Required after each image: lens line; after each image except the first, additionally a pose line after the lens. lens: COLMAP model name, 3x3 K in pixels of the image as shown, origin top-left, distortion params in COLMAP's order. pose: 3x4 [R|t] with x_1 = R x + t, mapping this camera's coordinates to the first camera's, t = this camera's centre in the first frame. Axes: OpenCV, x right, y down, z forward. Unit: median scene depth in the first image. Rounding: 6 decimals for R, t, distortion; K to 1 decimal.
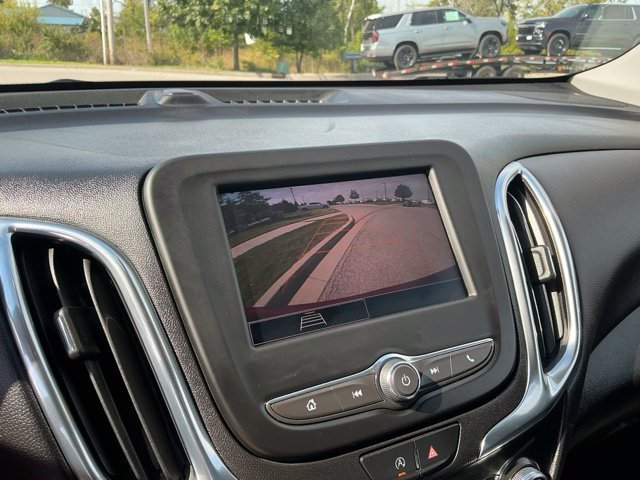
lens RADIAL K [[539.0, 0, 314.8], [0, 539.0, 241.2], [0, 0, 1]] dist [0.087131, -0.173086]
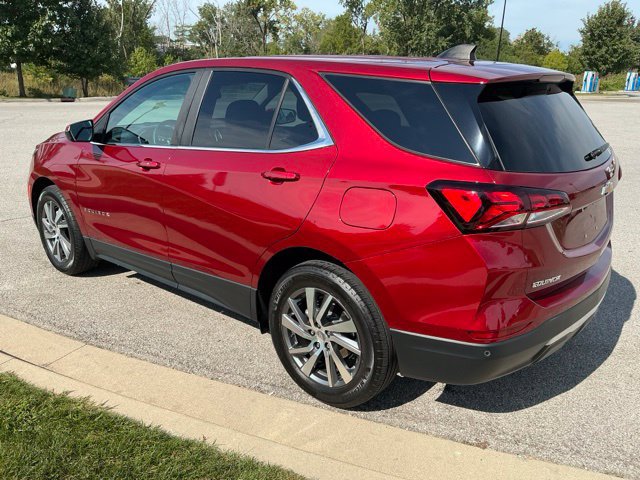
lens RADIAL K [[539.0, 0, 314.8], [0, 539.0, 241.2], [0, 0, 1]] dist [0.087131, -0.173086]
pose [[0.925896, -0.127314, 0.355681, -0.034333], [0.137202, 0.990540, -0.002603, 0.043177], [-0.351984, 0.051210, 0.934604, -0.174077]]
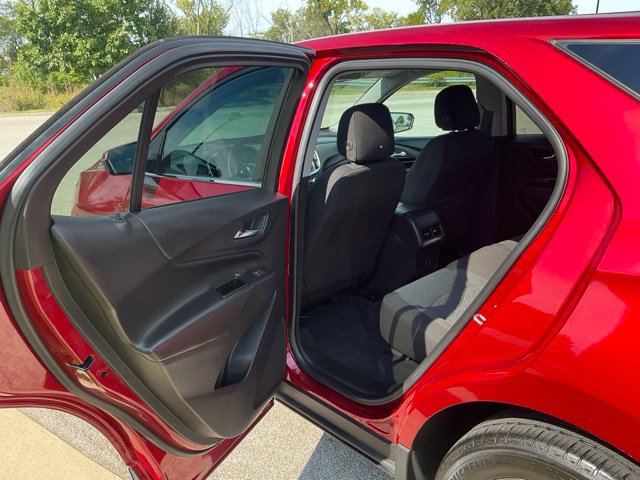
lens RADIAL K [[539.0, 0, 314.8], [0, 539.0, 241.2], [0, 0, 1]] dist [0.087131, -0.173086]
pose [[0.963738, -0.131428, 0.232240, -0.028422], [0.140805, 0.989742, -0.024196, 0.027337], [-0.226678, 0.056019, 0.972357, -0.121015]]
